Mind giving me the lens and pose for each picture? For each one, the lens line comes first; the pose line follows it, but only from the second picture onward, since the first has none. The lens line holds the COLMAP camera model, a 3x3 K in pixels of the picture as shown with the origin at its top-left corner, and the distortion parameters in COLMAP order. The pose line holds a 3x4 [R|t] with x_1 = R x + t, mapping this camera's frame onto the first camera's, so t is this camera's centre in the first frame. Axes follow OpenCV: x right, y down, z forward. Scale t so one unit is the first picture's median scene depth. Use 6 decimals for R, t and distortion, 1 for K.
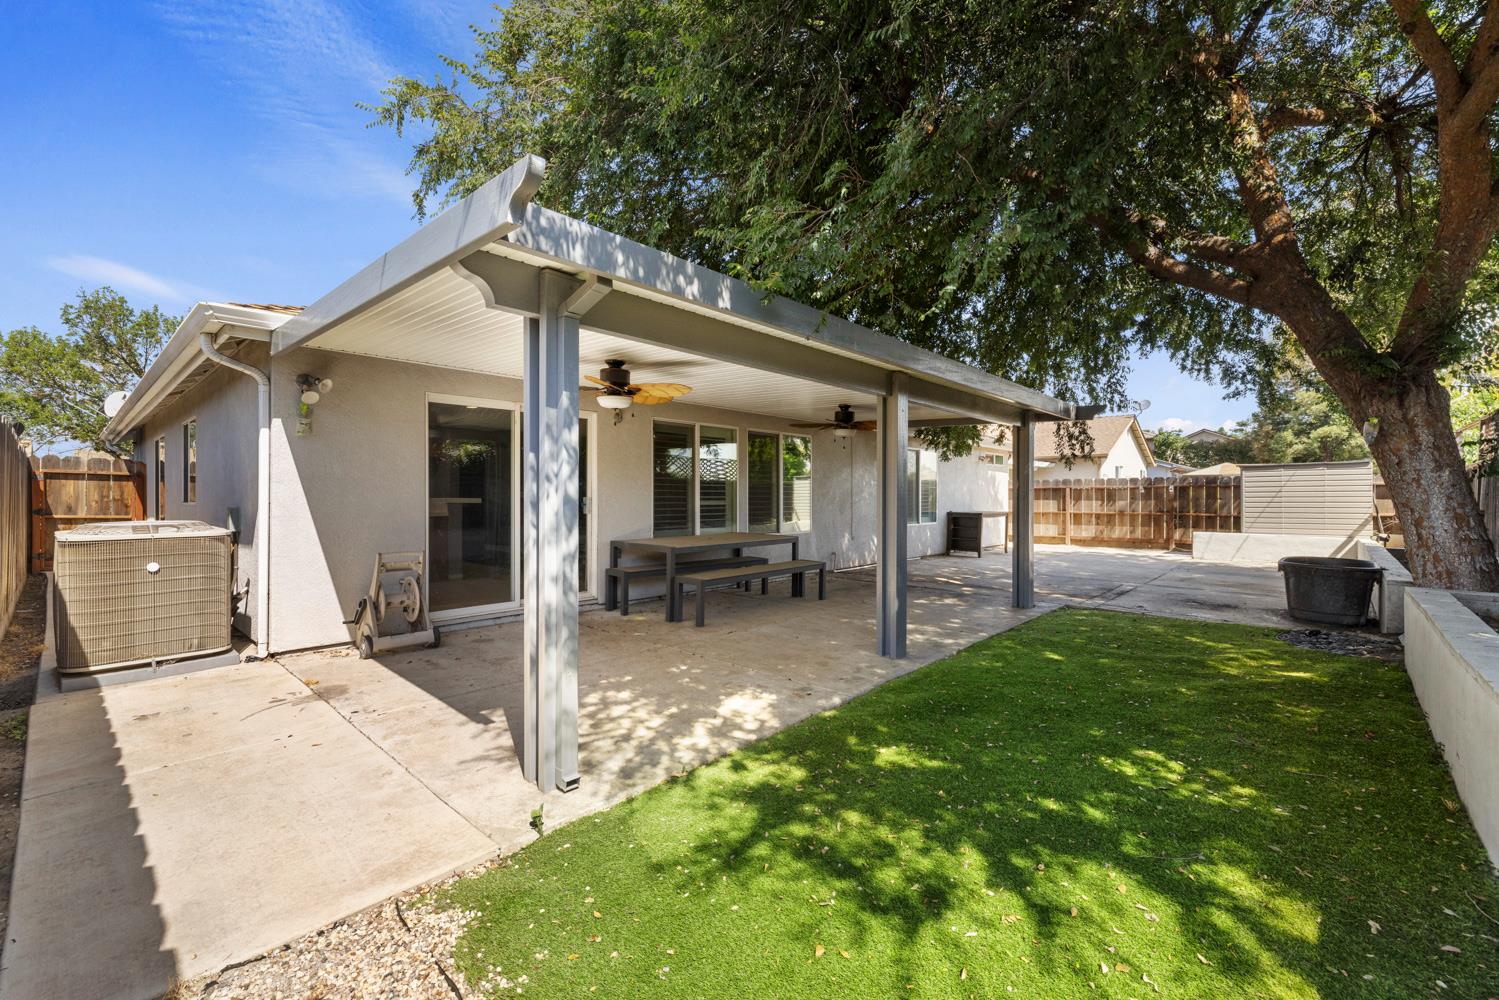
lens RADIAL K [[636.0, 0, 751.6], [0, 636.0, 496.5], [0, 0, 1]] dist [0.002389, 0.000376]
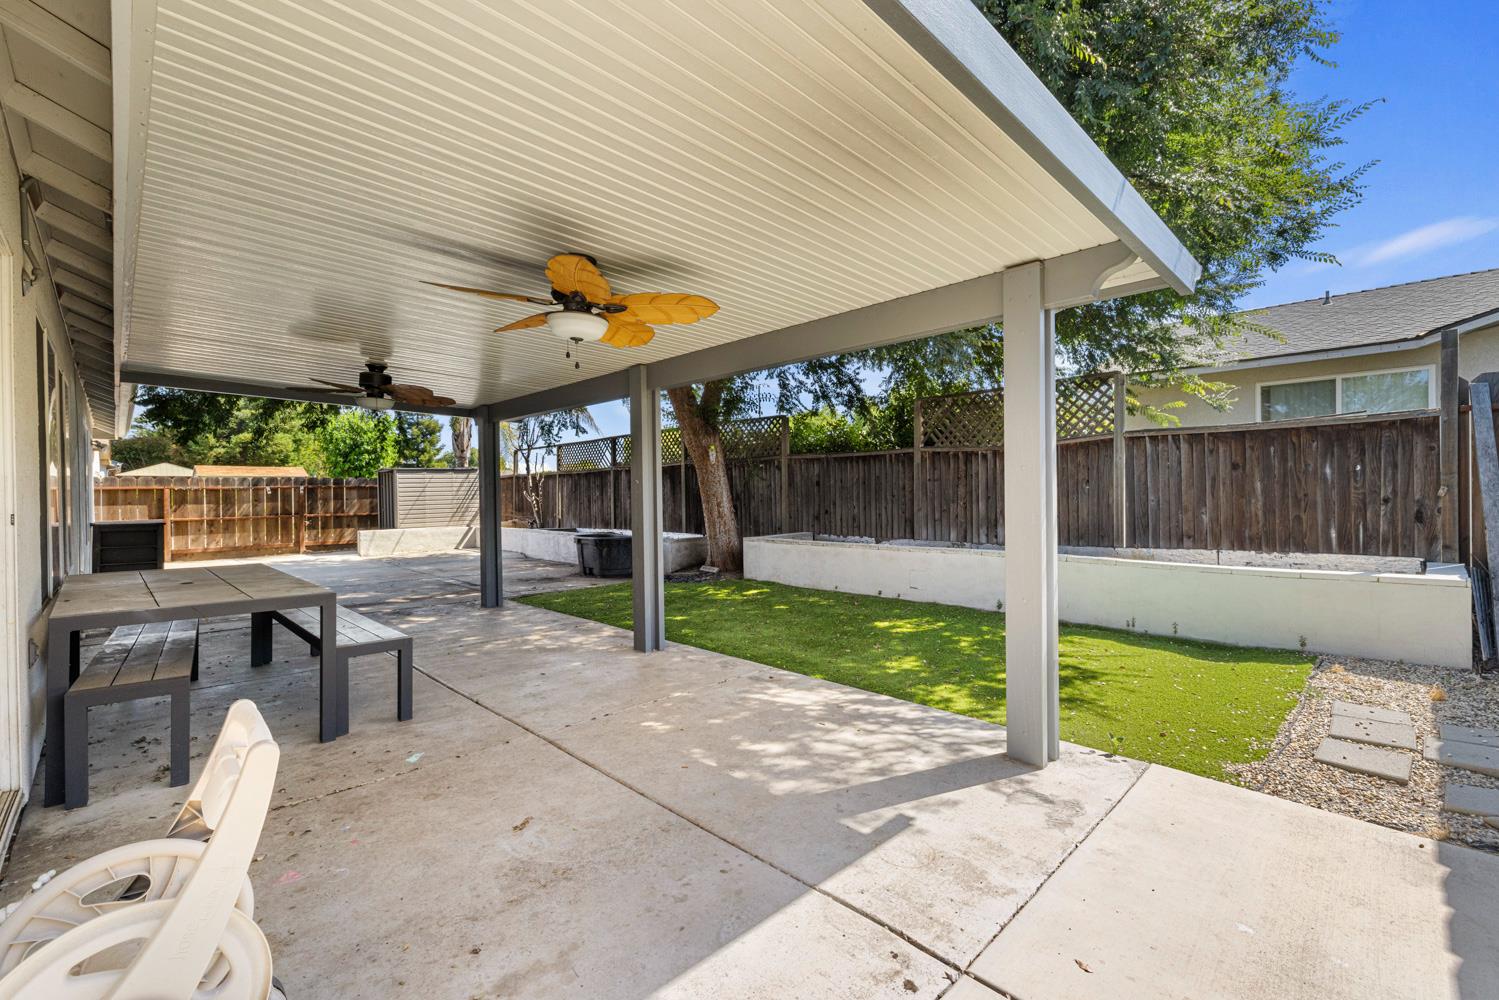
lens RADIAL K [[636.0, 0, 744.1], [0, 636.0, 502.3], [0, 0, 1]] dist [0.002389, 0.000376]
pose [[0.049321, -0.016961, 0.998639, -1.012098], [0.015160, 0.999753, 0.016231, 0.004924], [-0.998668, 0.014338, 0.049566, 1.047439]]
